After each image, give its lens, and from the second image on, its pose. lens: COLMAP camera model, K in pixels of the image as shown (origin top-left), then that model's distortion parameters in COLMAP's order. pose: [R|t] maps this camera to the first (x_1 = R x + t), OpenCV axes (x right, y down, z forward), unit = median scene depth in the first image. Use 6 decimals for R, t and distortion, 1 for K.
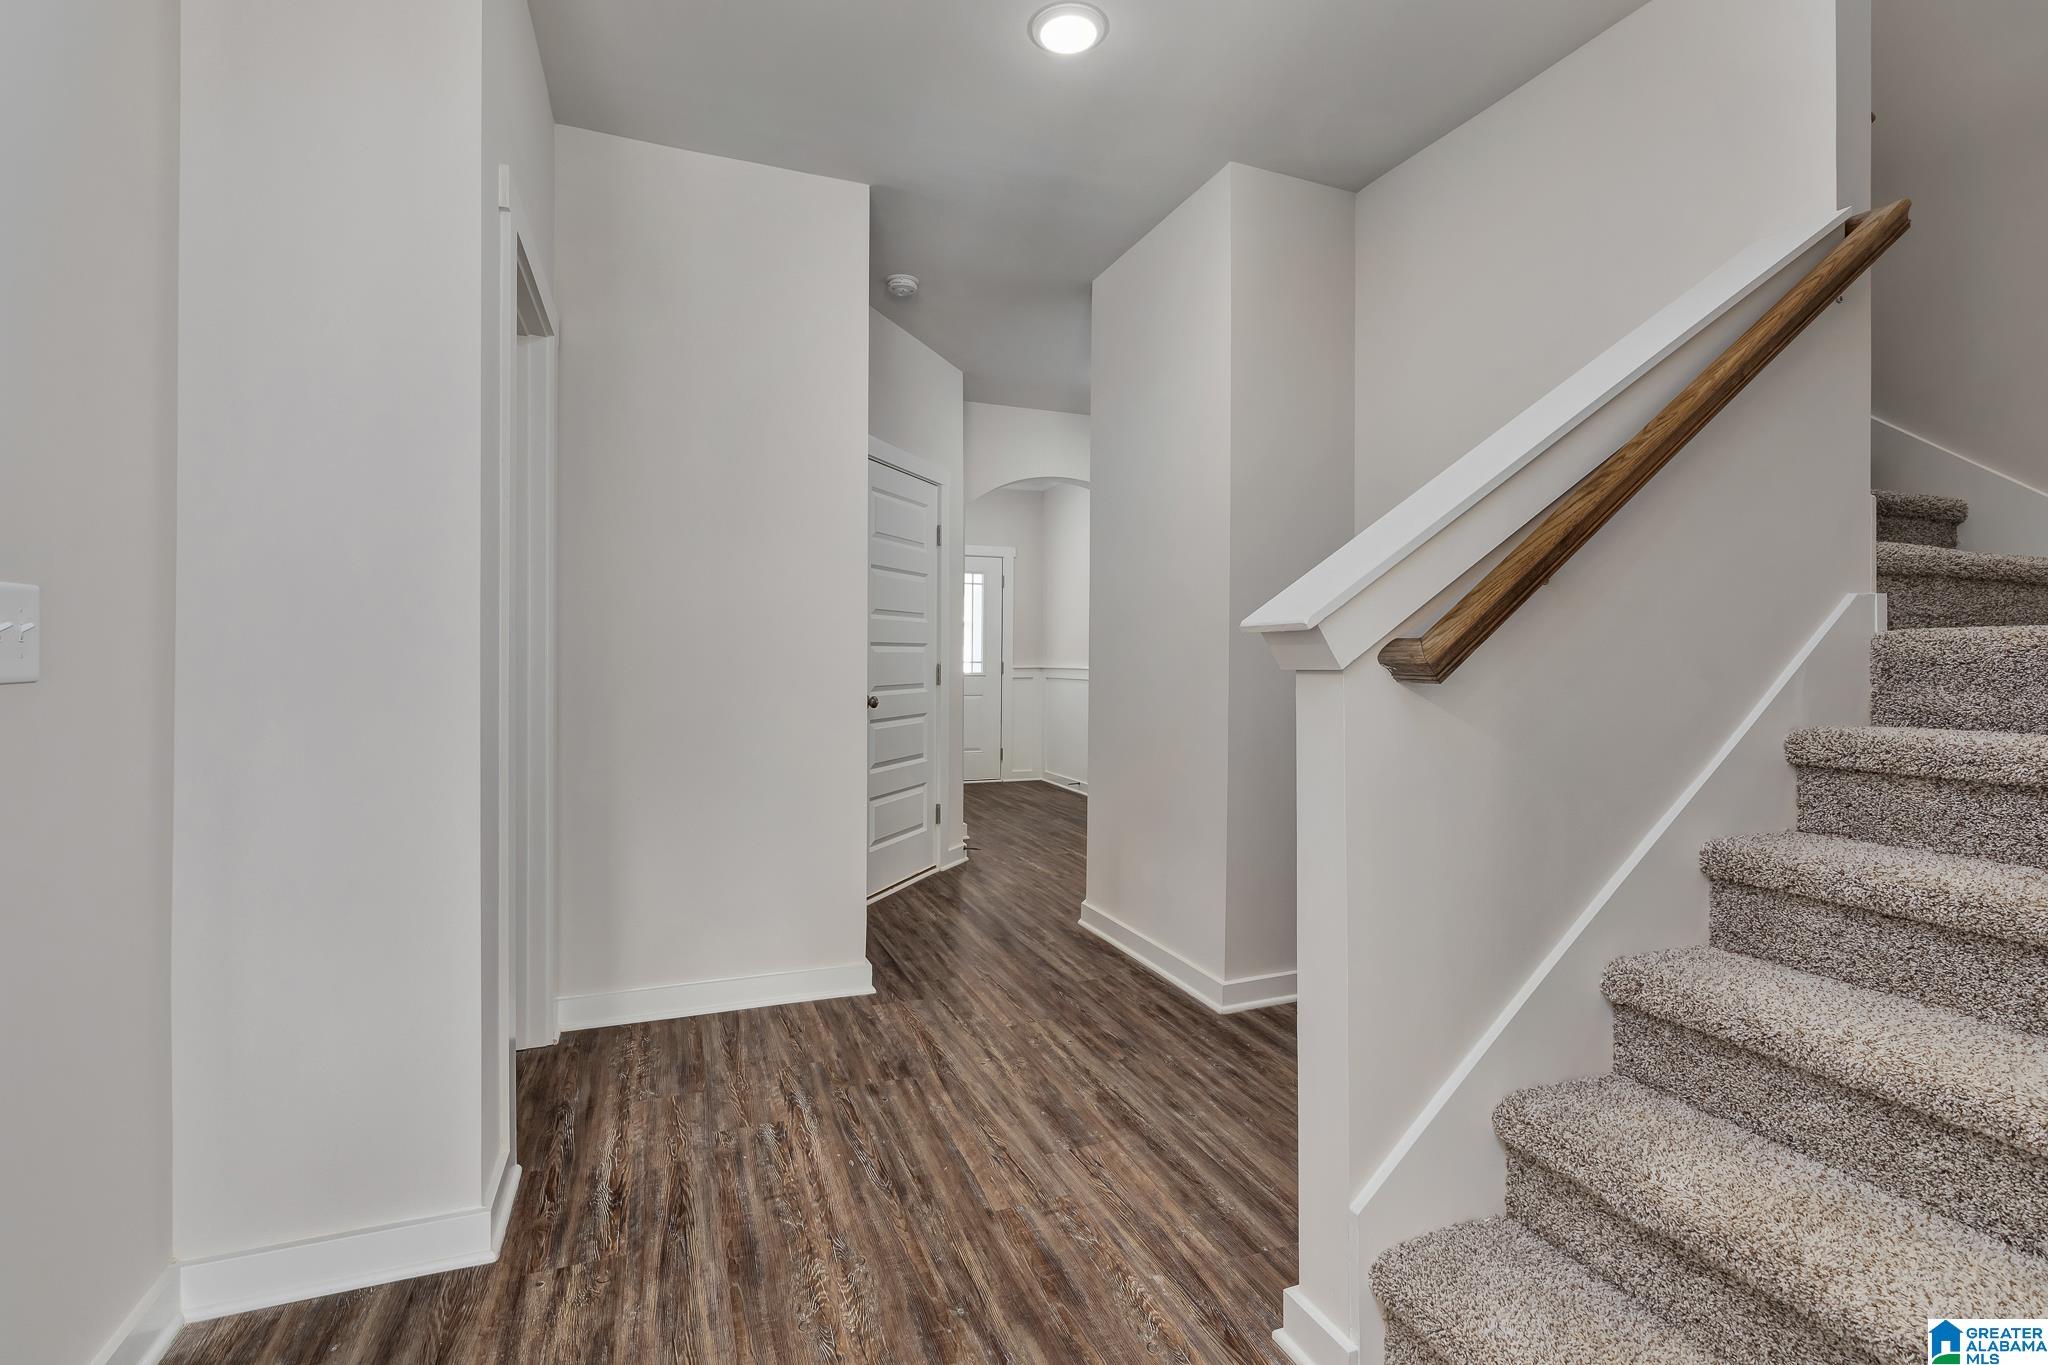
lens RADIAL K [[930.1, 0, 1032.3], [0, 930.1, 670.0], [0, 0, 1]] dist [0.000784, 0.000657]
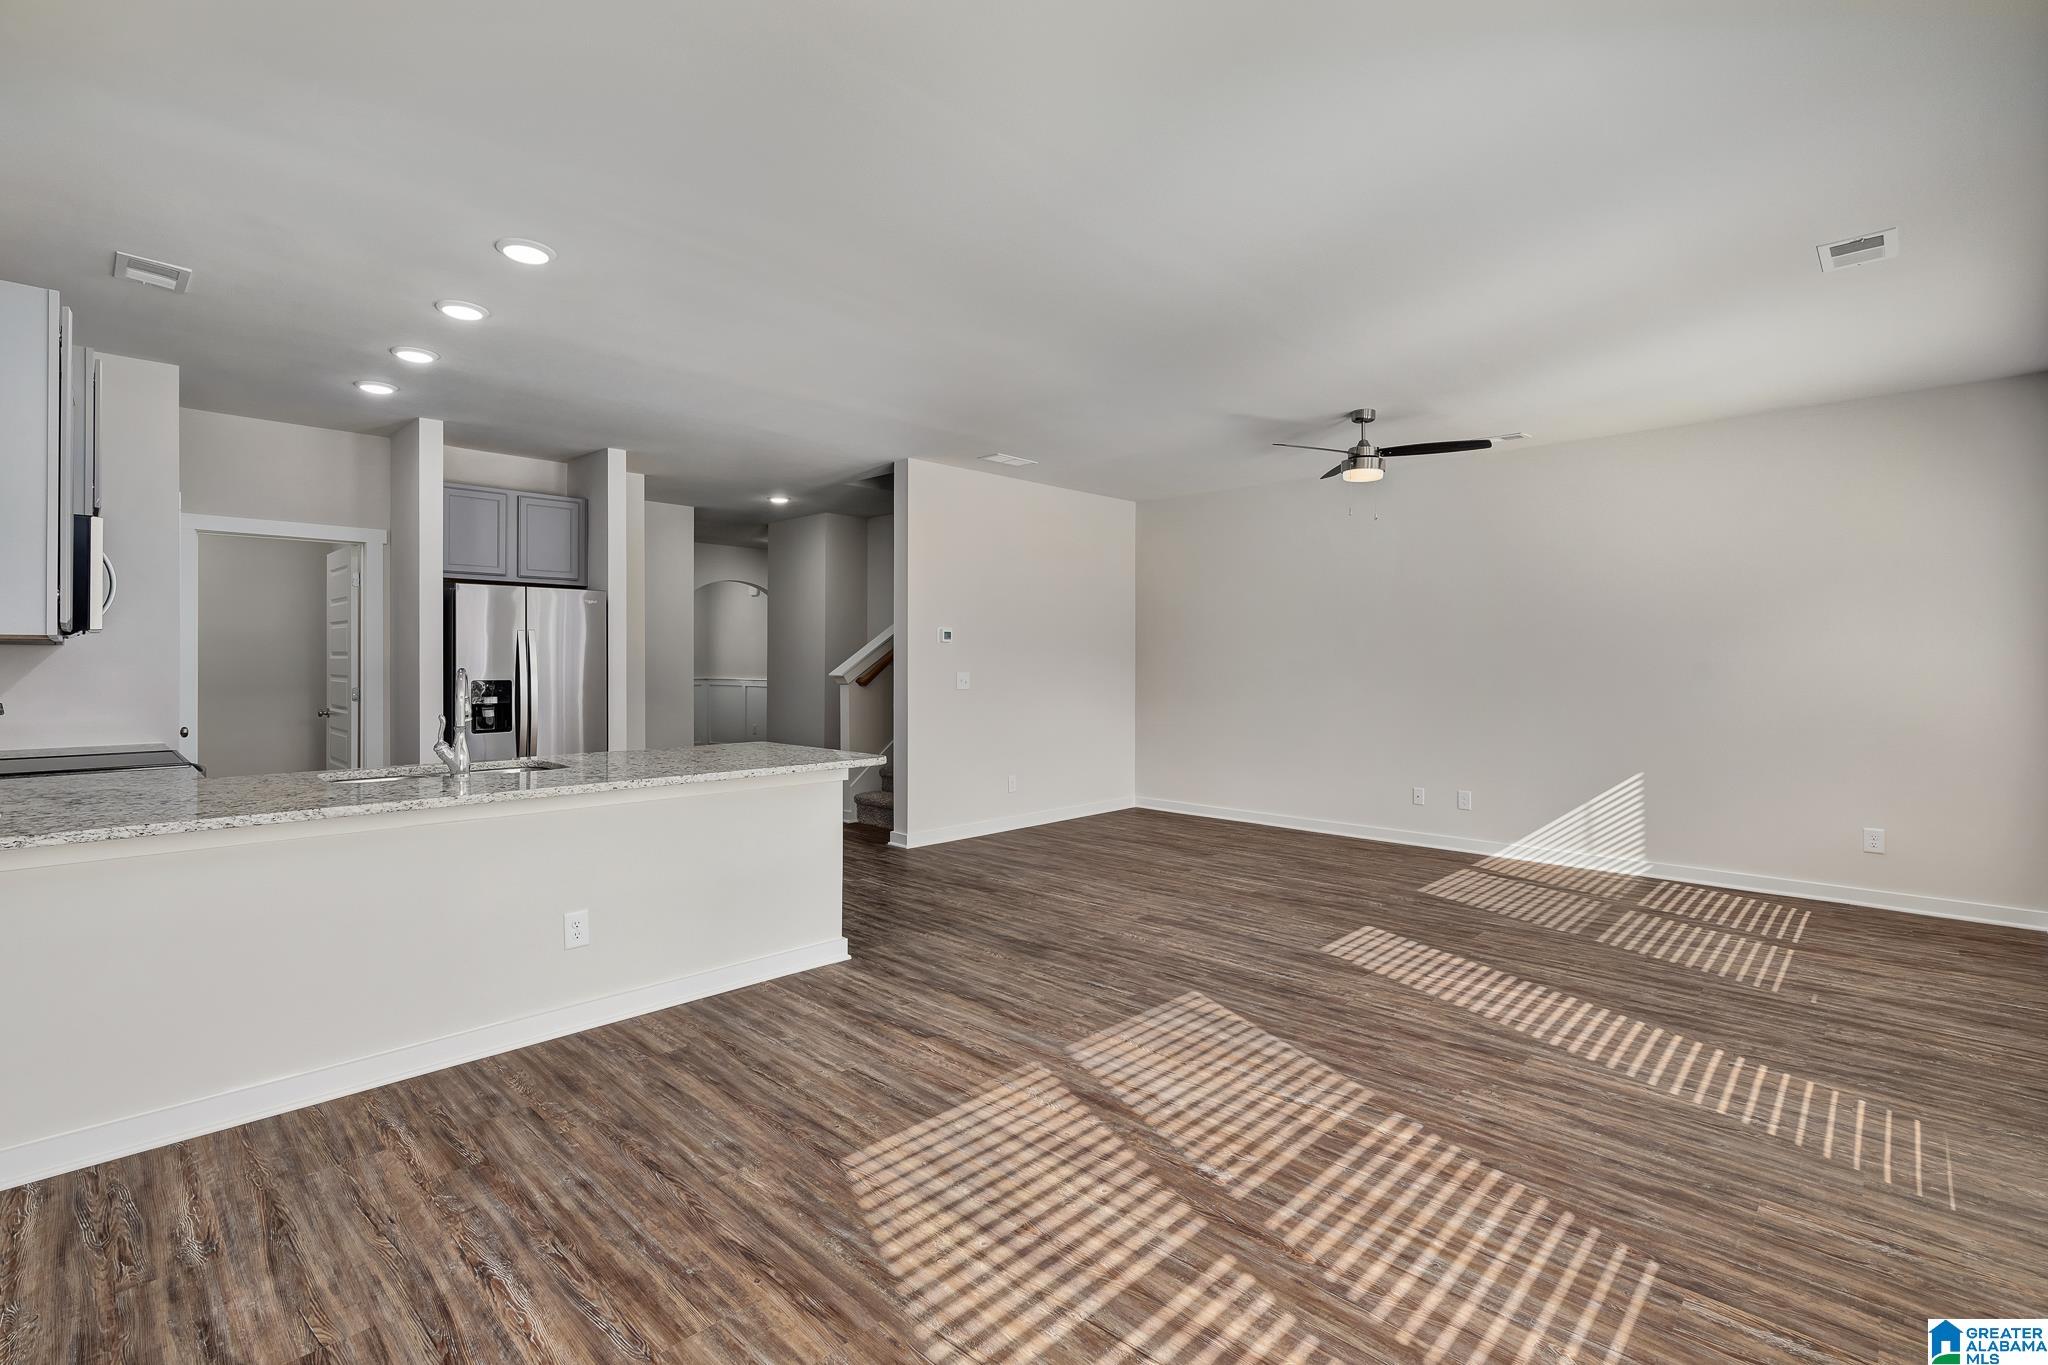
lens RADIAL K [[921.9, 0, 1021.8], [0, 921.9, 657.2], [0, 0, 1]] dist [-0.001714, -0.000094]
pose [[0.912479, -0.000922, 0.409122, -0.594688], [0.007883, 0.999851, -0.015330, -0.042330], [-0.409047, 0.017214, 0.912351, -2.744895]]
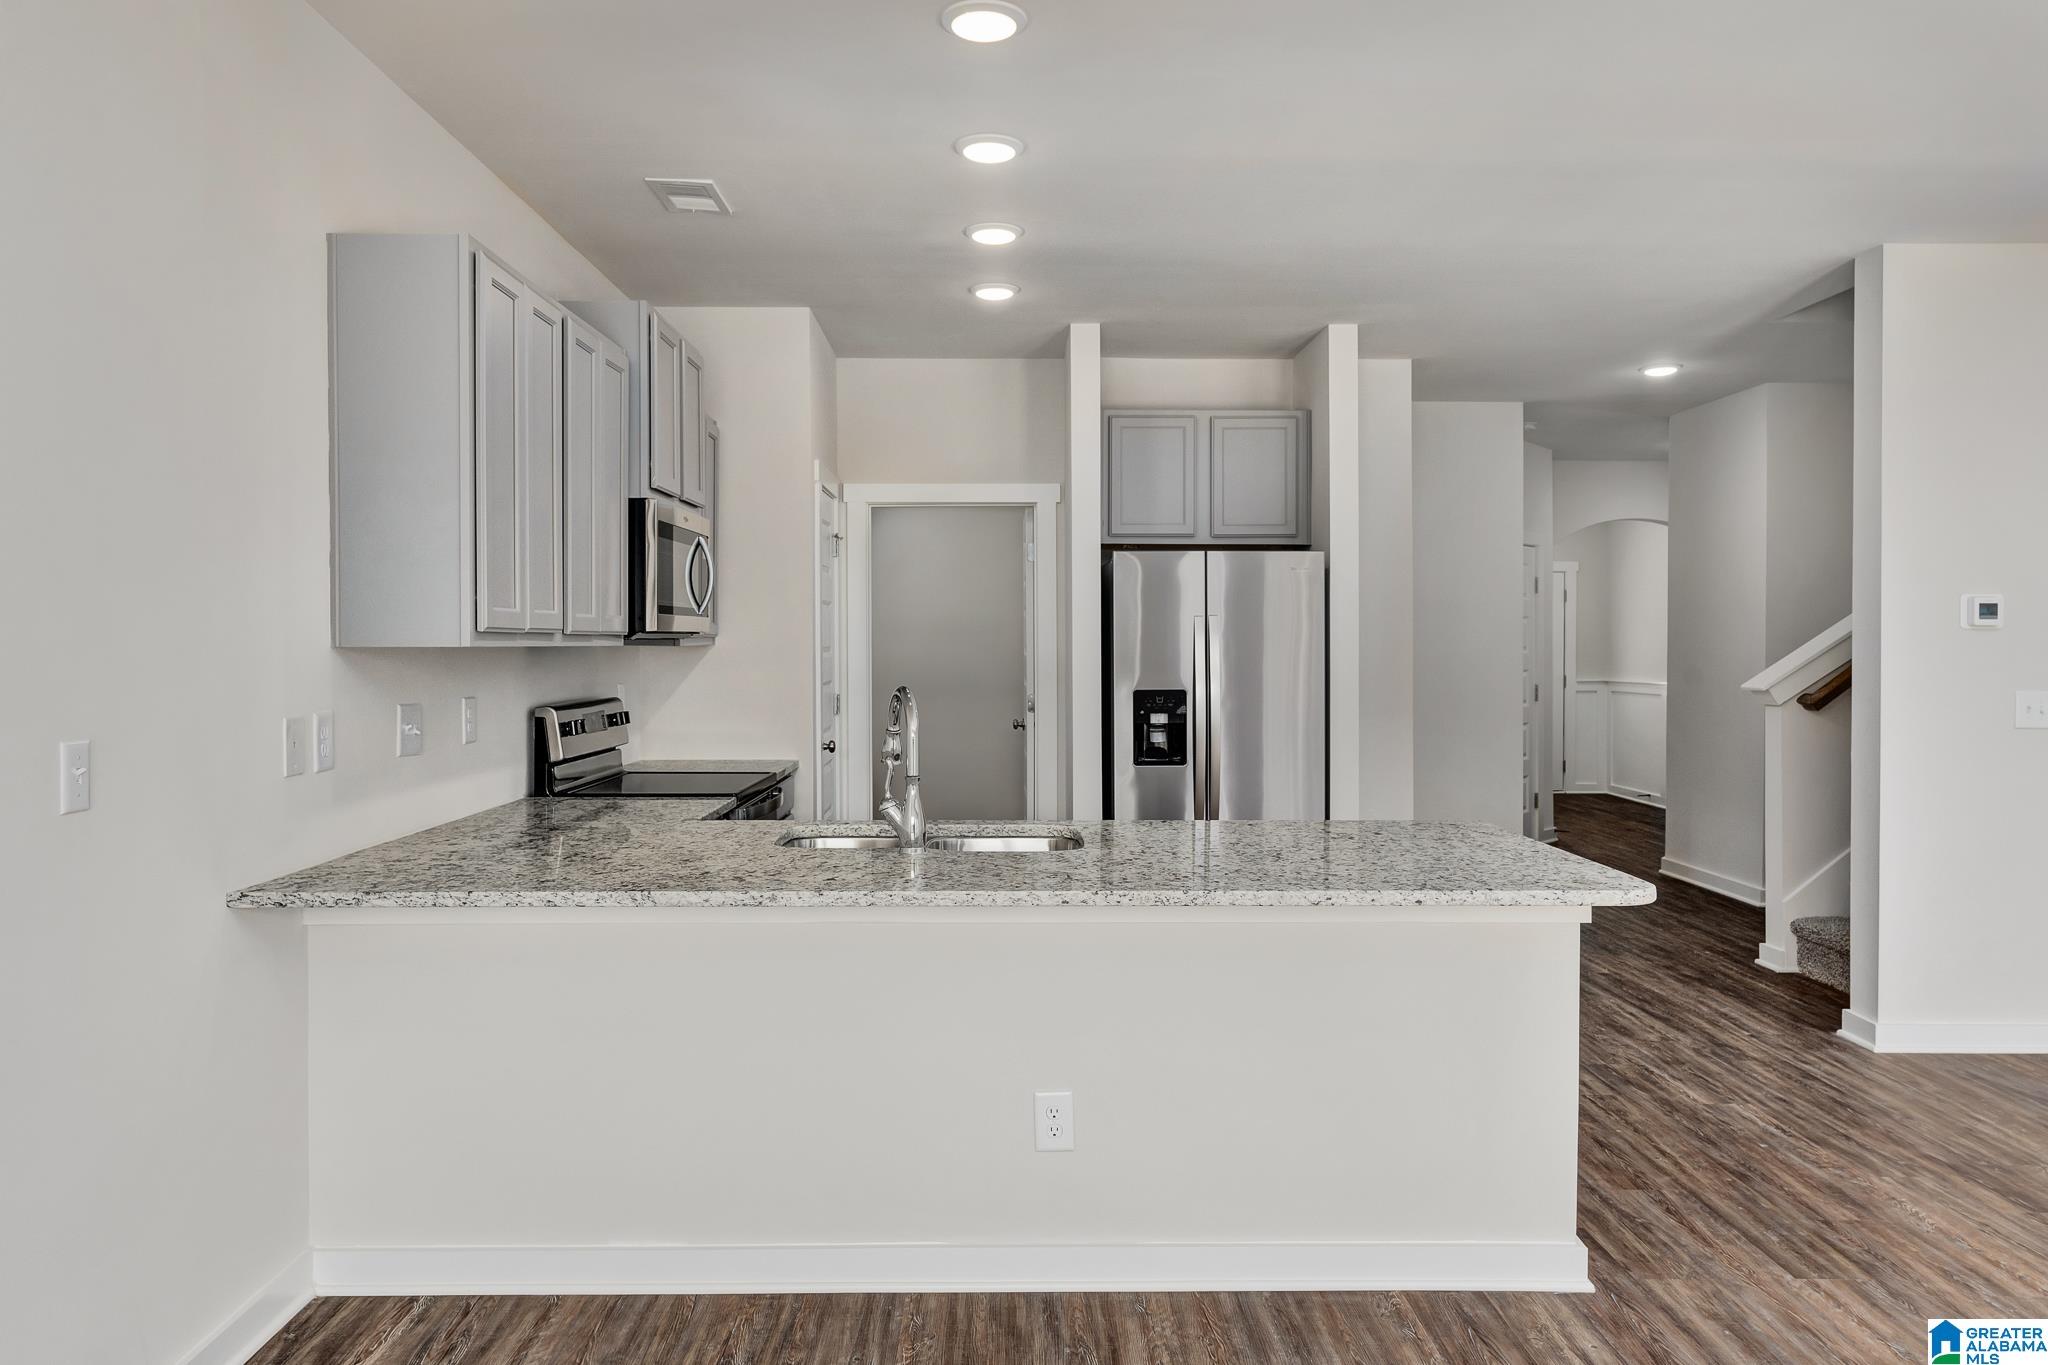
lens RADIAL K [[1374.3, 0, 1019.1], [0, 1374.3, 660.4], [0, 0, 1]] dist [-0.000922, 0.002423]
pose [[0.933716, 0.001804, -0.358010, -0.201991], [-0.002691, 0.999994, -0.001980, -0.078512], [0.358005, 0.002812, 0.933716, -2.364432]]
